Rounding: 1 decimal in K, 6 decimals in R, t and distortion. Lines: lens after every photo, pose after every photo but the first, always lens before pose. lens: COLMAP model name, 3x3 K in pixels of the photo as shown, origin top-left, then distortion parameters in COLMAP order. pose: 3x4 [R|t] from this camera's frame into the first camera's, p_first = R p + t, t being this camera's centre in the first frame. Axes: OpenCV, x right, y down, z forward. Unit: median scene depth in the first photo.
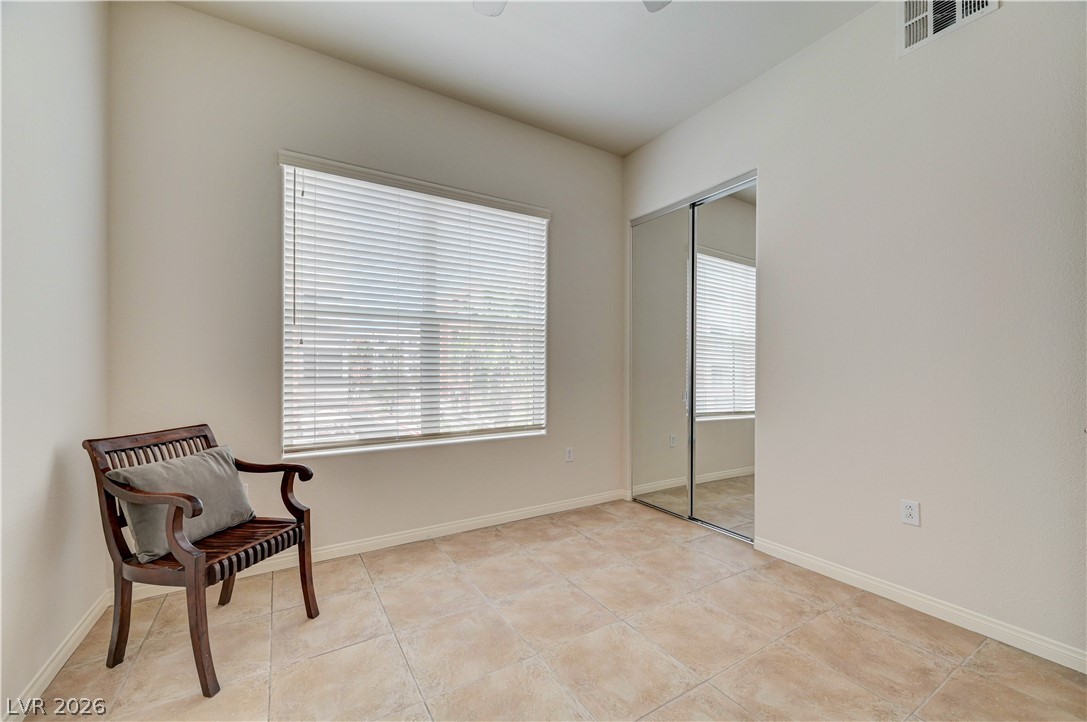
lens RADIAL K [[428.7, 0, 544.4], [0, 428.7, 365.0], [0, 0, 1]] dist [0.001189, 0.000149]
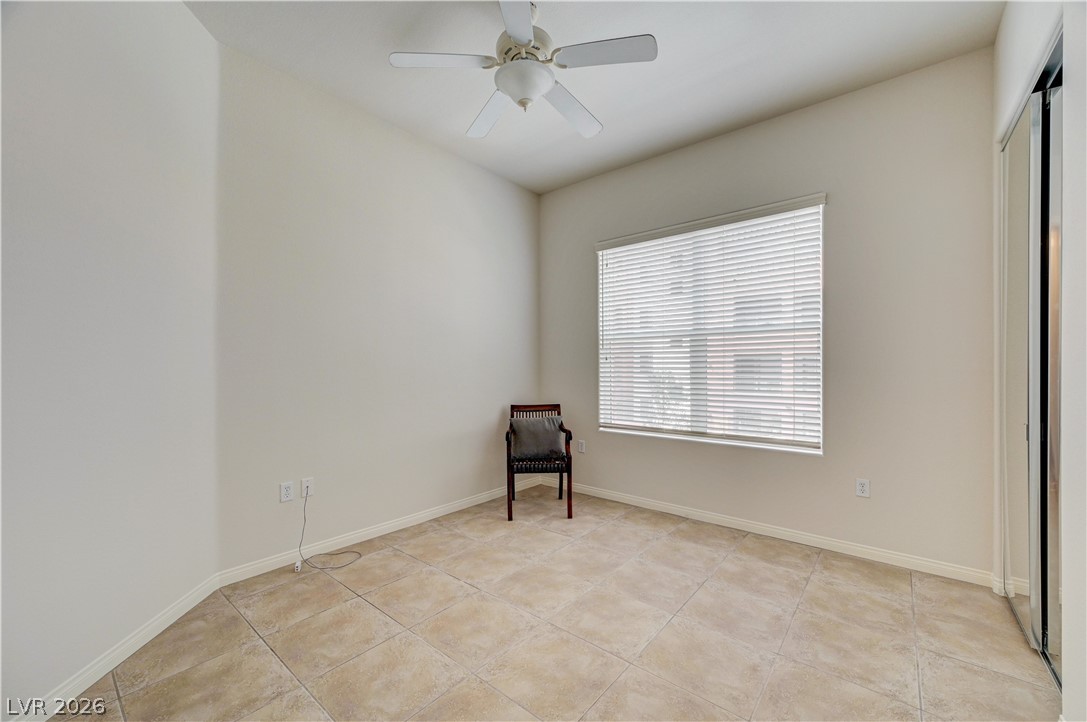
lens RADIAL K [[428.7, 0, 544.4], [0, 428.7, 365.0], [0, 0, 1]] dist [0.001189, 0.000149]
pose [[0.325994, -0.003500, -0.945365, 0.837598], [0.007974, 0.999968, -0.000952, -0.030430], [0.945338, -0.007228, 0.326012, 0.256132]]
